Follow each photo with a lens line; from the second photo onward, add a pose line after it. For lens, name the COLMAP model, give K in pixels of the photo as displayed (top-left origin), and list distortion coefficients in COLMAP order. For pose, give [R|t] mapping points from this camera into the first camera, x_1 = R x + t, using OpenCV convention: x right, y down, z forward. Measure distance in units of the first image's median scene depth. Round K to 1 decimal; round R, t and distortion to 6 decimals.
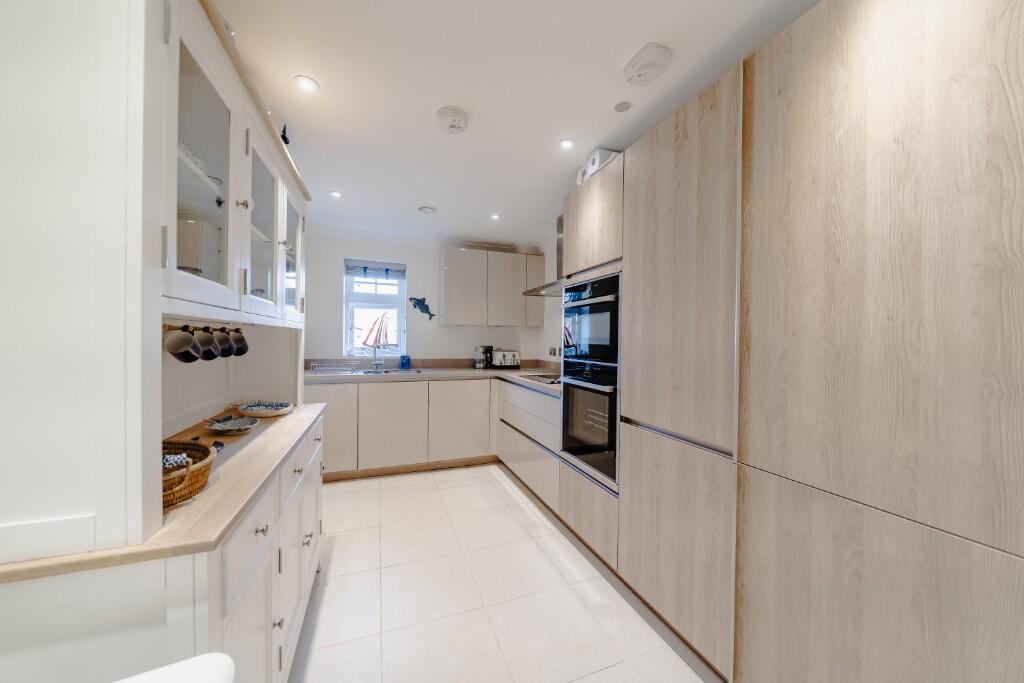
lens RADIAL K [[376.8, 0, 512.0], [0, 376.8, 341.5], [0, 0, 1]] dist [-0.016043, -0.000086]
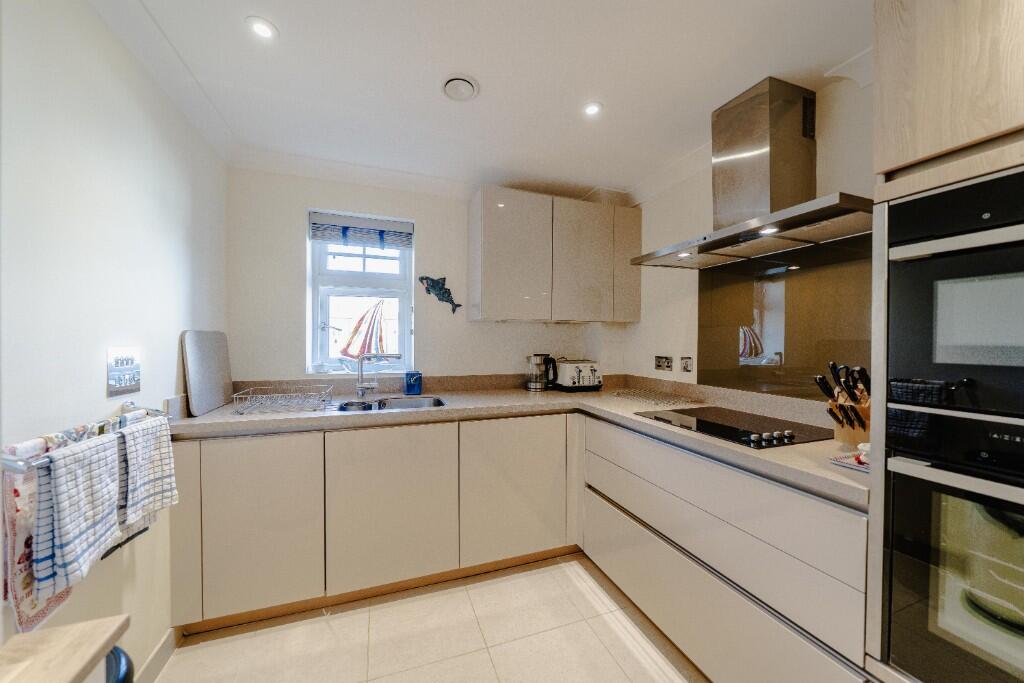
lens RADIAL K [[411.7, 0, 545.6], [0, 411.7, 337.8], [0, 0, 1]] dist [0.001982, 0.000026]
pose [[0.998608, -0.010326, 0.051715, -0.105330], [0.010831, 0.999896, -0.009489, -0.008676], [-0.051612, 0.010035, 0.998617, 0.327333]]
